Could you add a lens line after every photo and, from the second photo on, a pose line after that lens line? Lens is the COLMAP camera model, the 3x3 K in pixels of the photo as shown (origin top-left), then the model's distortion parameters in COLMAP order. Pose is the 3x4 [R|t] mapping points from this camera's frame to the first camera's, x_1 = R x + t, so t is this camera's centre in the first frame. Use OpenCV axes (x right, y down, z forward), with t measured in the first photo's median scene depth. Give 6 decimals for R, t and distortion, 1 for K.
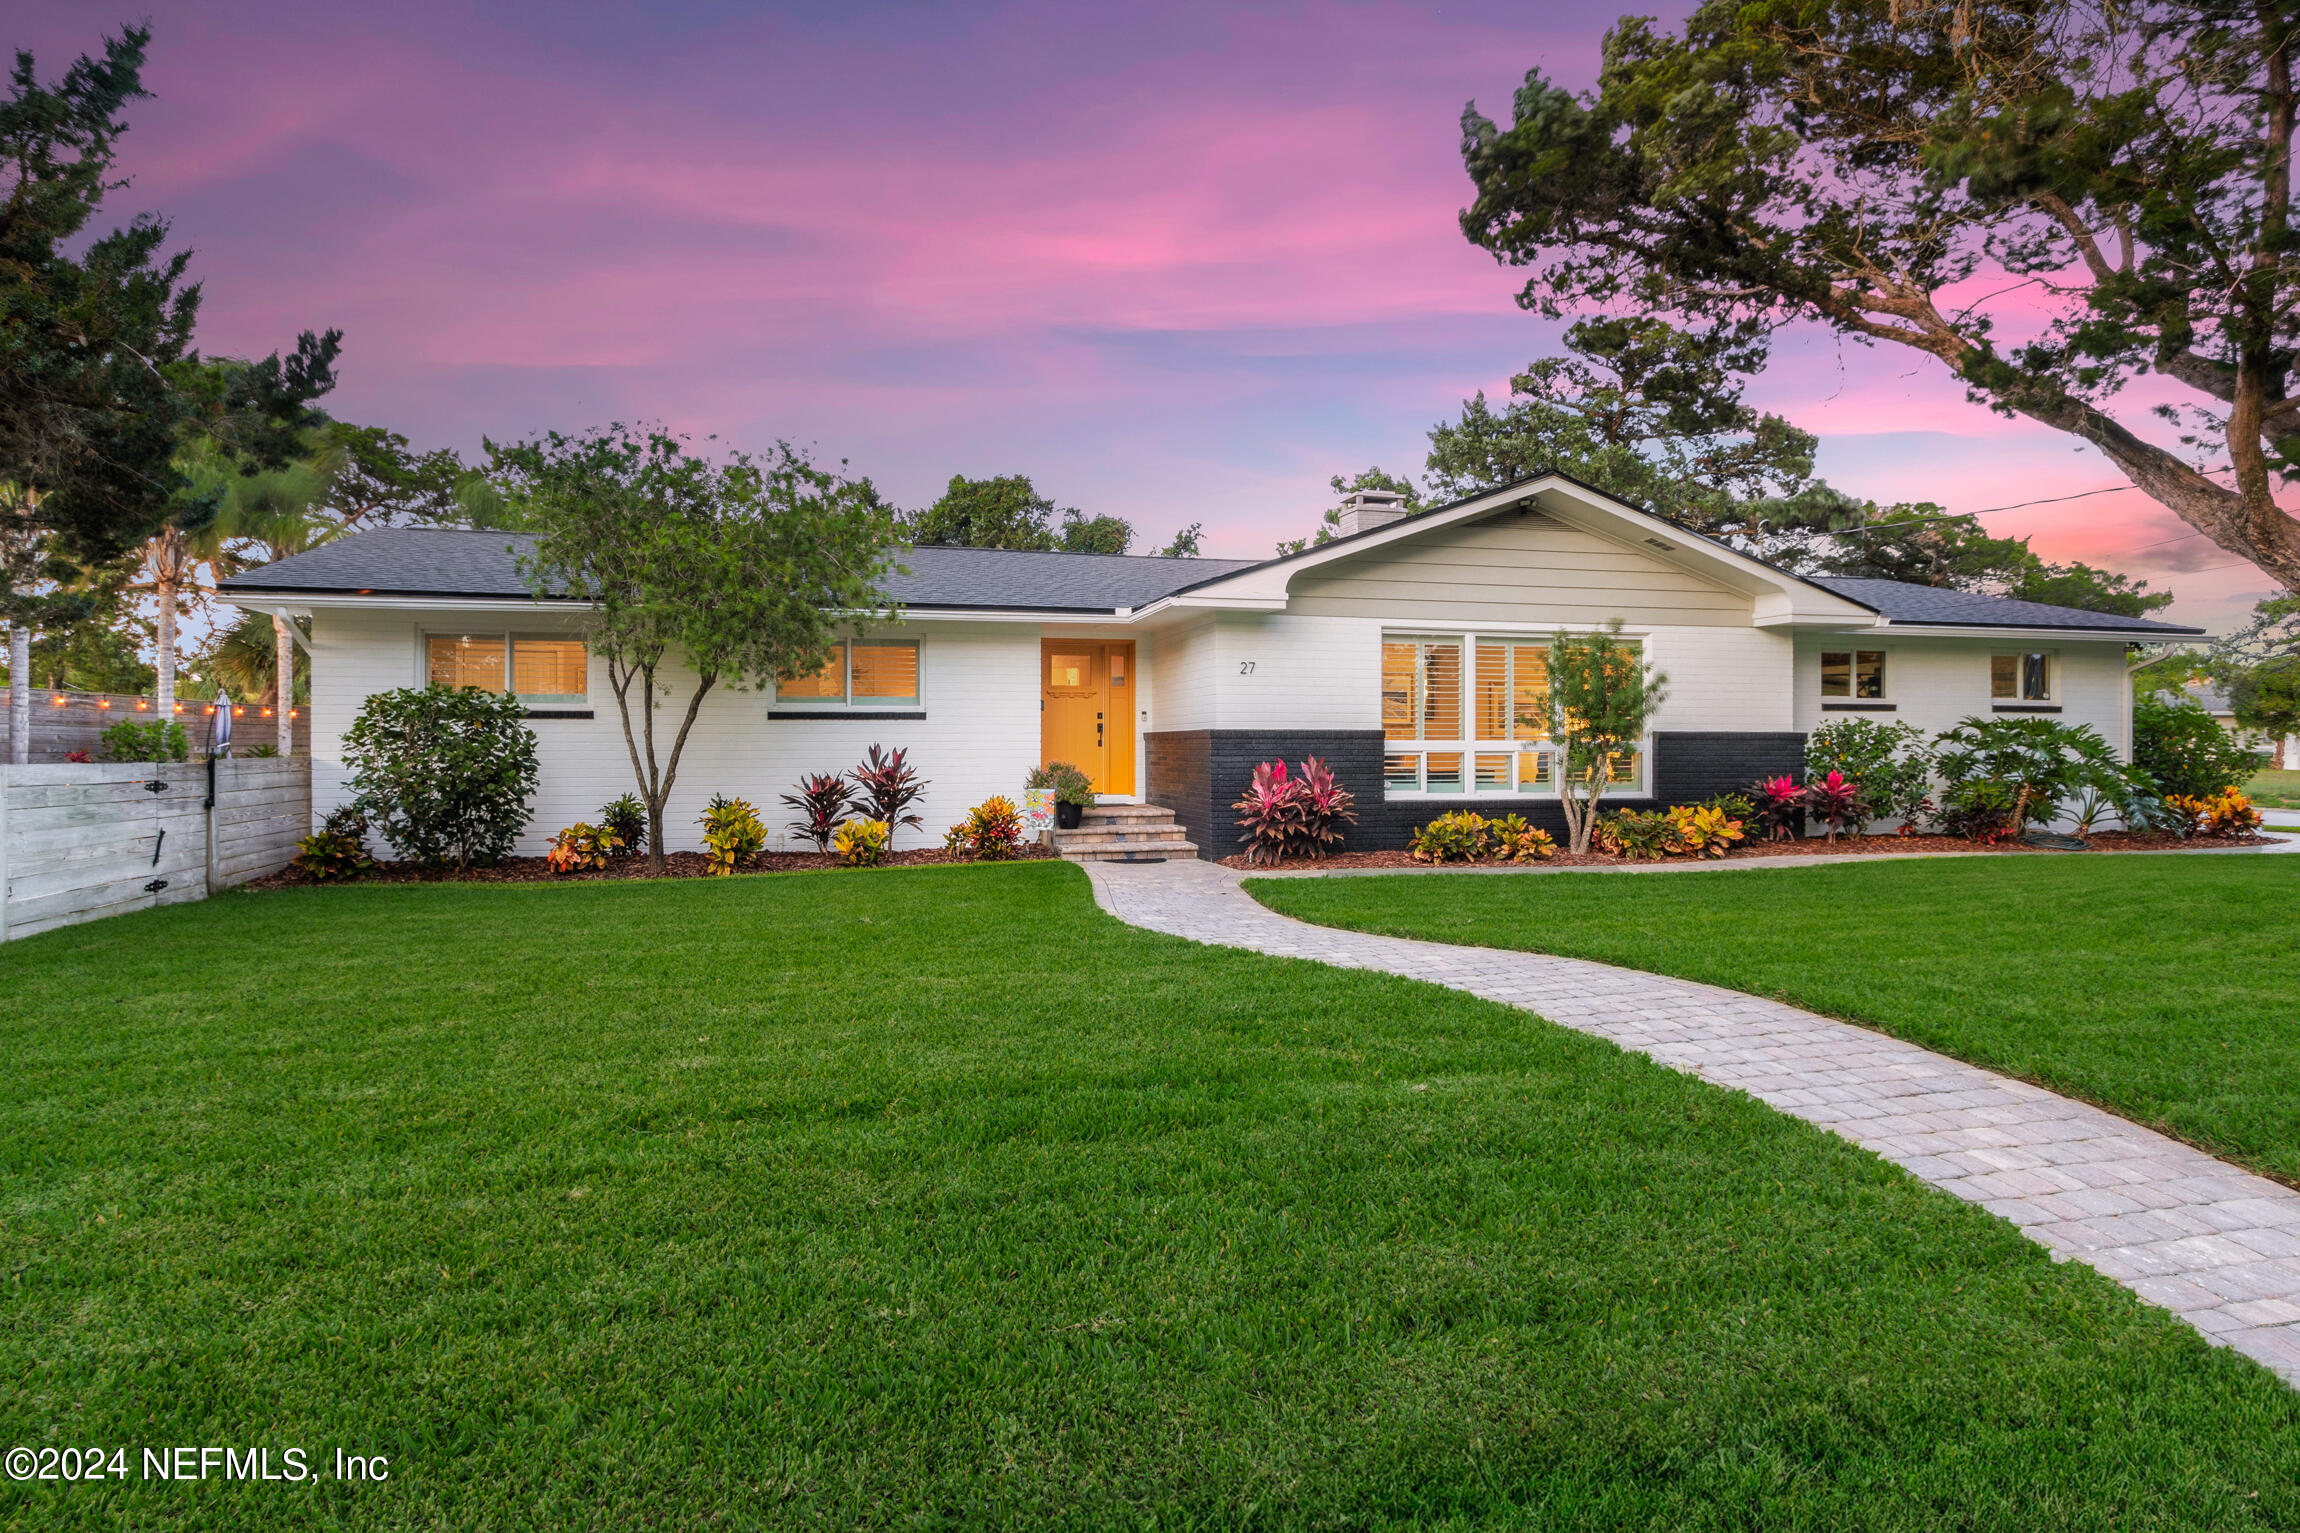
lens RADIAL K [[1177.6, 0, 1147.2], [0, 1177.6, 714.8], [0, 0, 1]] dist [0.001131, -0.000637]
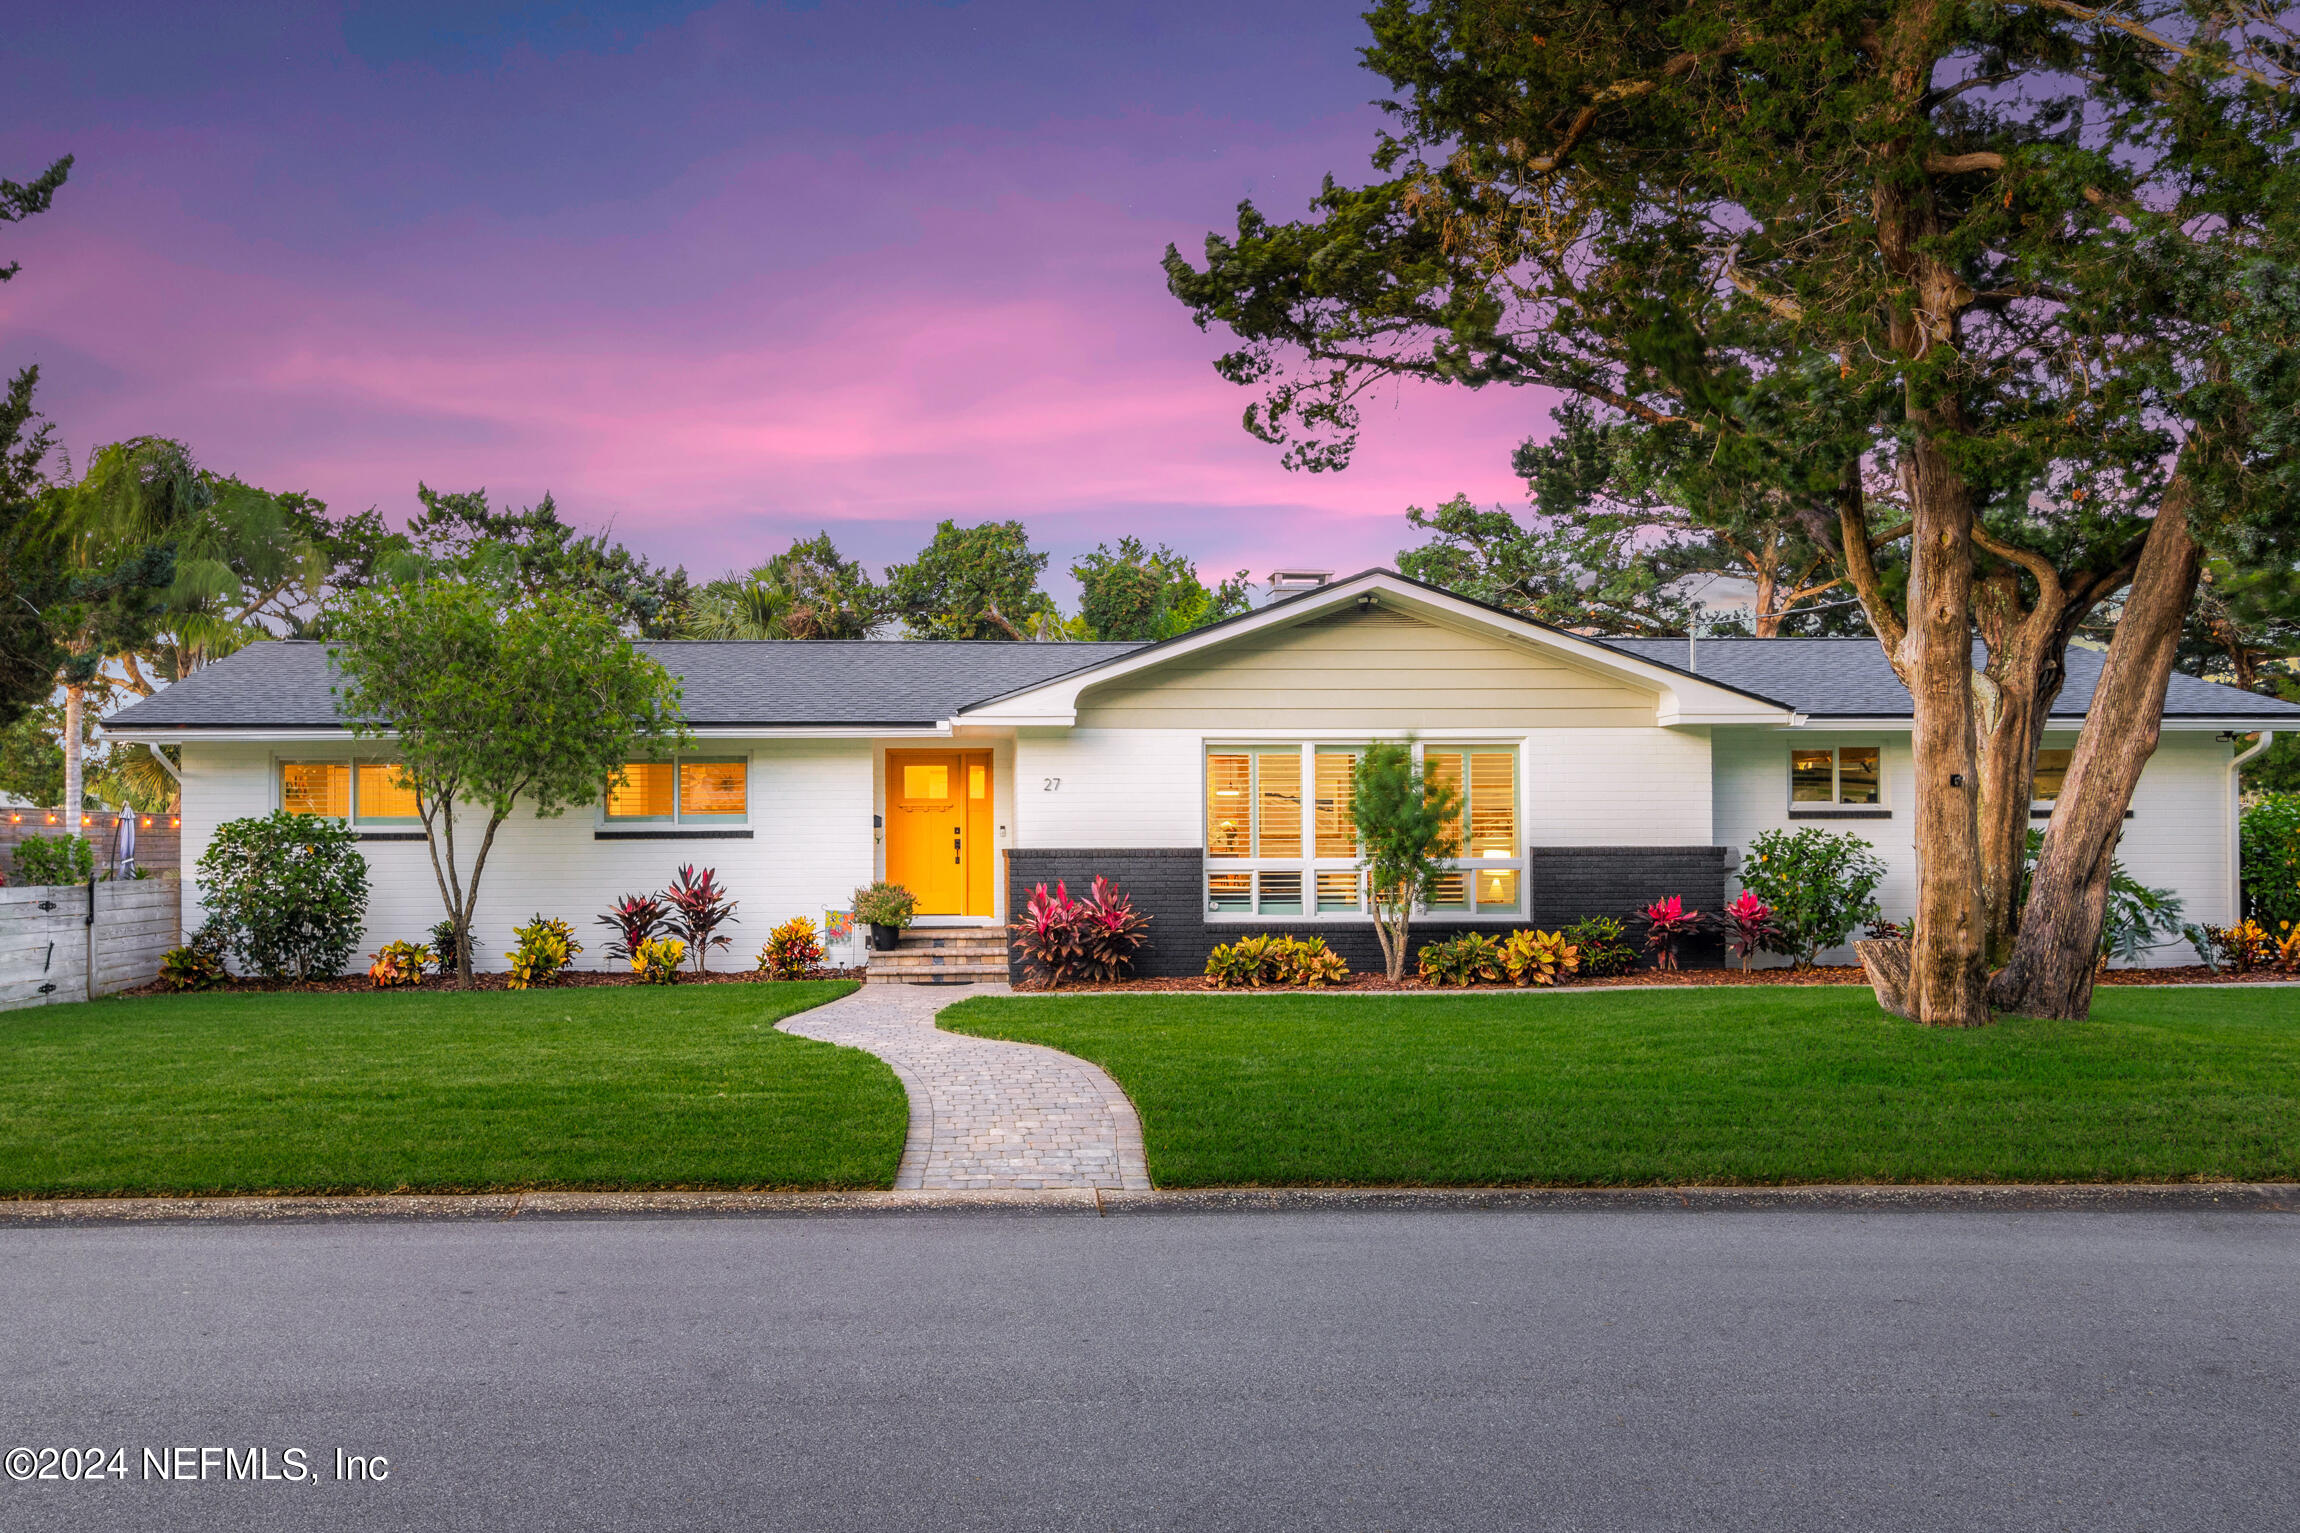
lens RADIAL K [[1828.1, 0, 1150.0], [0, 1828.1, 766.5], [0, 0, 1]] dist [-0.008481, -0.001011]
pose [[0.985294, -0.011552, -0.170474, 0.426008], [0.008922, 0.999829, -0.016186, -0.029979], [0.170632, 0.014427, 0.985229, -0.466726]]
